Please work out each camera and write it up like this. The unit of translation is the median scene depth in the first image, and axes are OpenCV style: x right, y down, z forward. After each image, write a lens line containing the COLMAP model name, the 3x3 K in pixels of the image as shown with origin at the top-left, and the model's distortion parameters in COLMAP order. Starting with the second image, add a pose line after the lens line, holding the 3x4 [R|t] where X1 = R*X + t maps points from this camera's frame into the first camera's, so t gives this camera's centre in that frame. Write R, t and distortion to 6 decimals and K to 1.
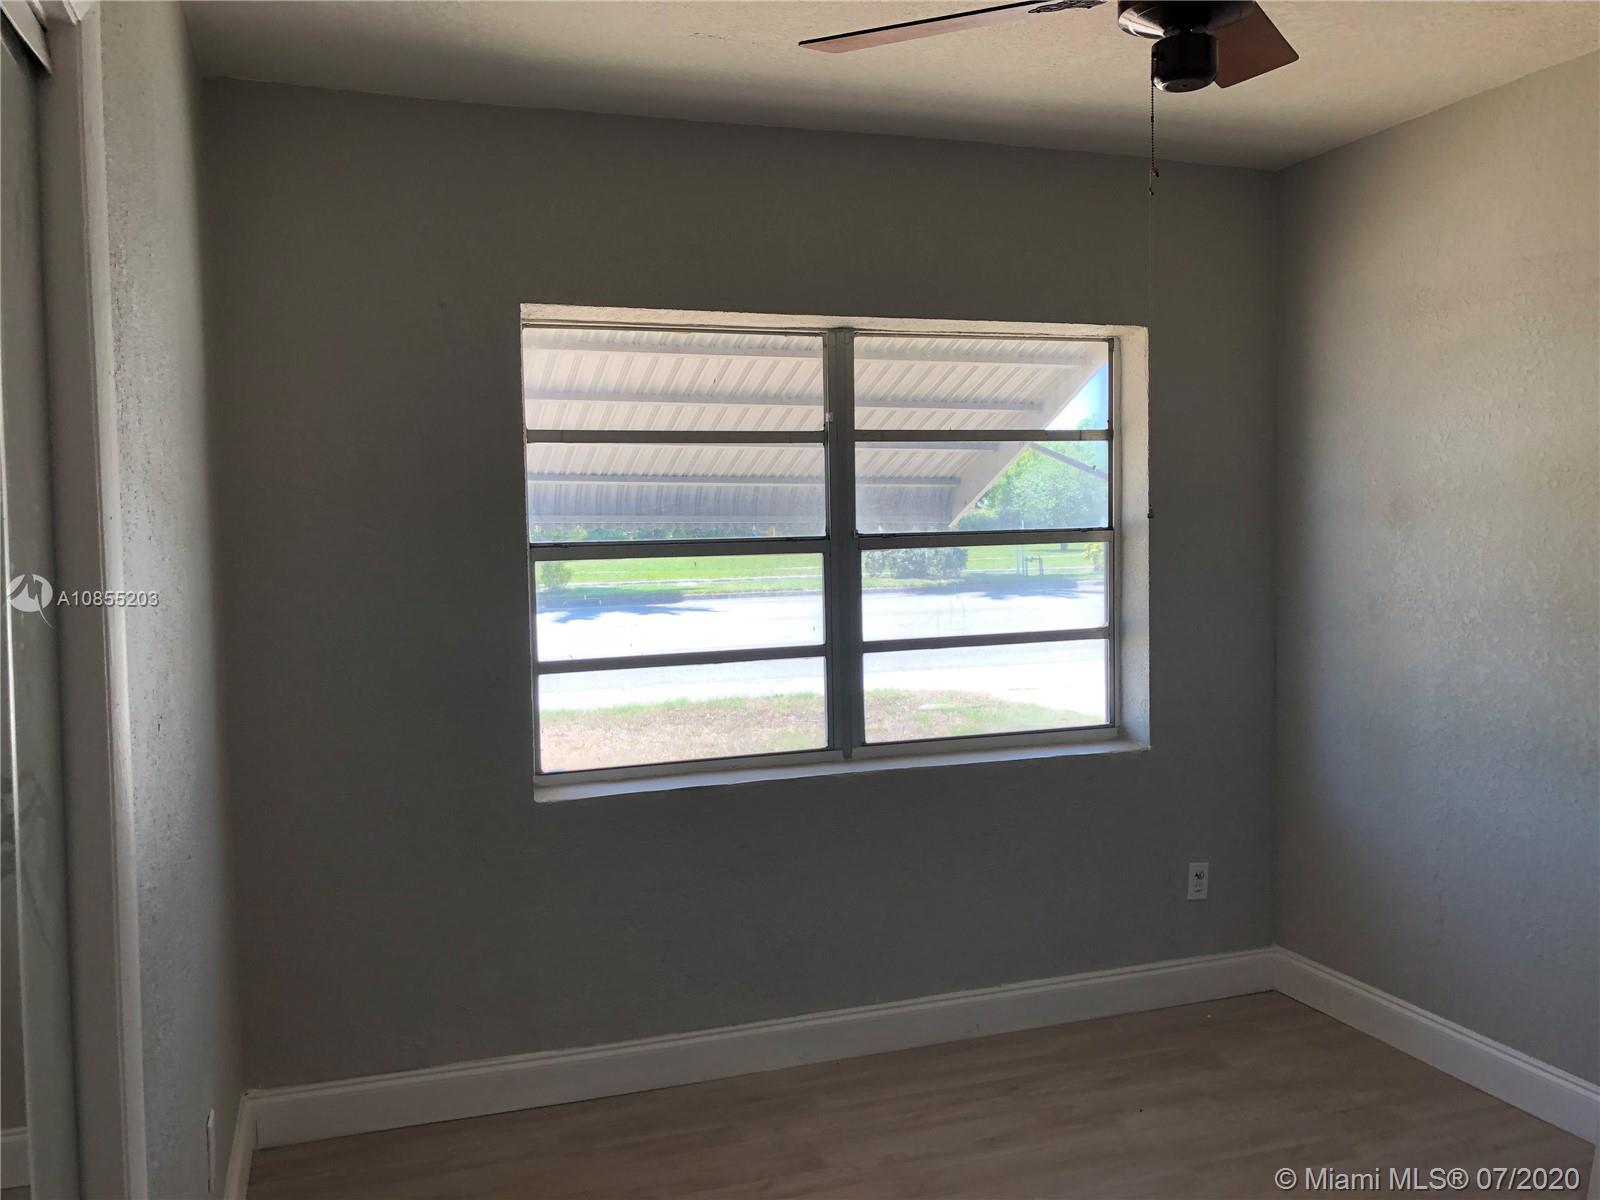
lens RADIAL K [[1325.8, 0, 802.4], [0, 1325.8, 632.1], [0, 0, 1]] dist [0.134307, -0.152863]
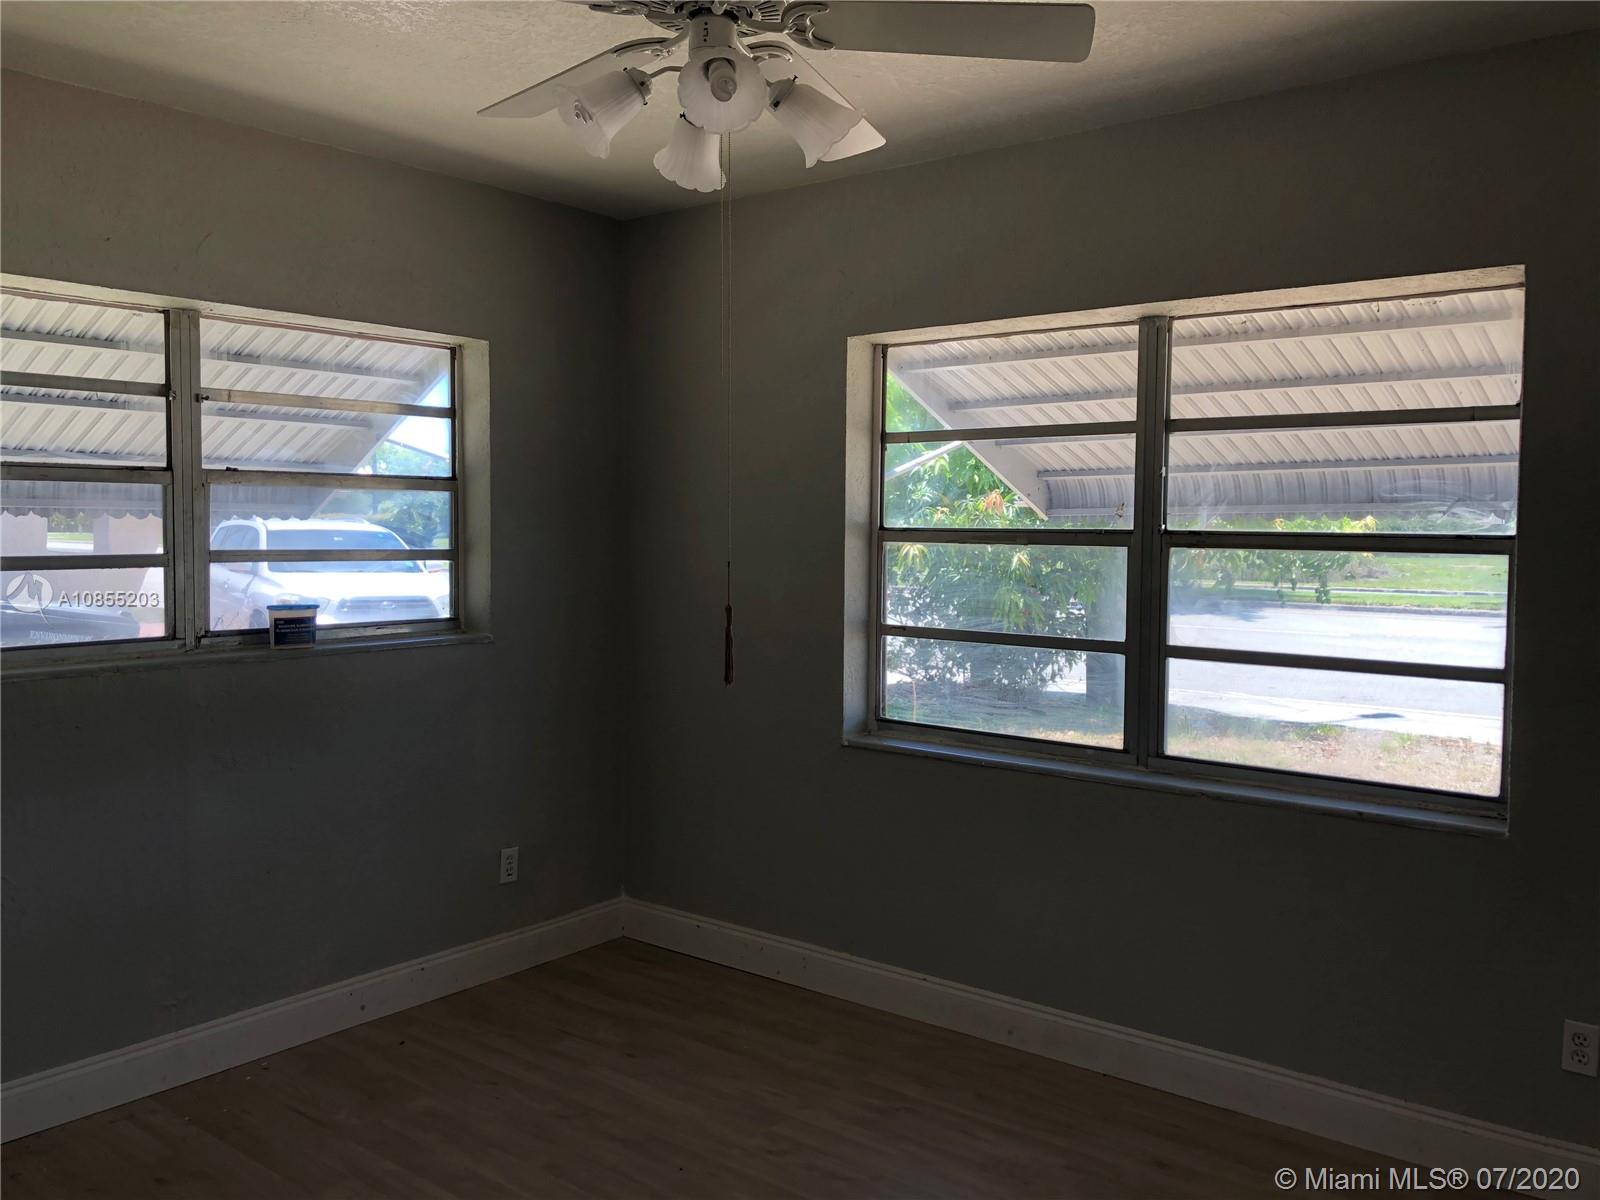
lens RADIAL K [[1309.5, 0, 800.0], [0, 1309.5, 600.0], [0, 0, 1]] dist [0.007249, -0.001998]
pose [[0.552076, 0.082839, -0.829668, 0.670380], [-0.105525, 0.993993, 0.029028, -0.024172], [0.827089, 0.071526, 0.557501, 0.273984]]
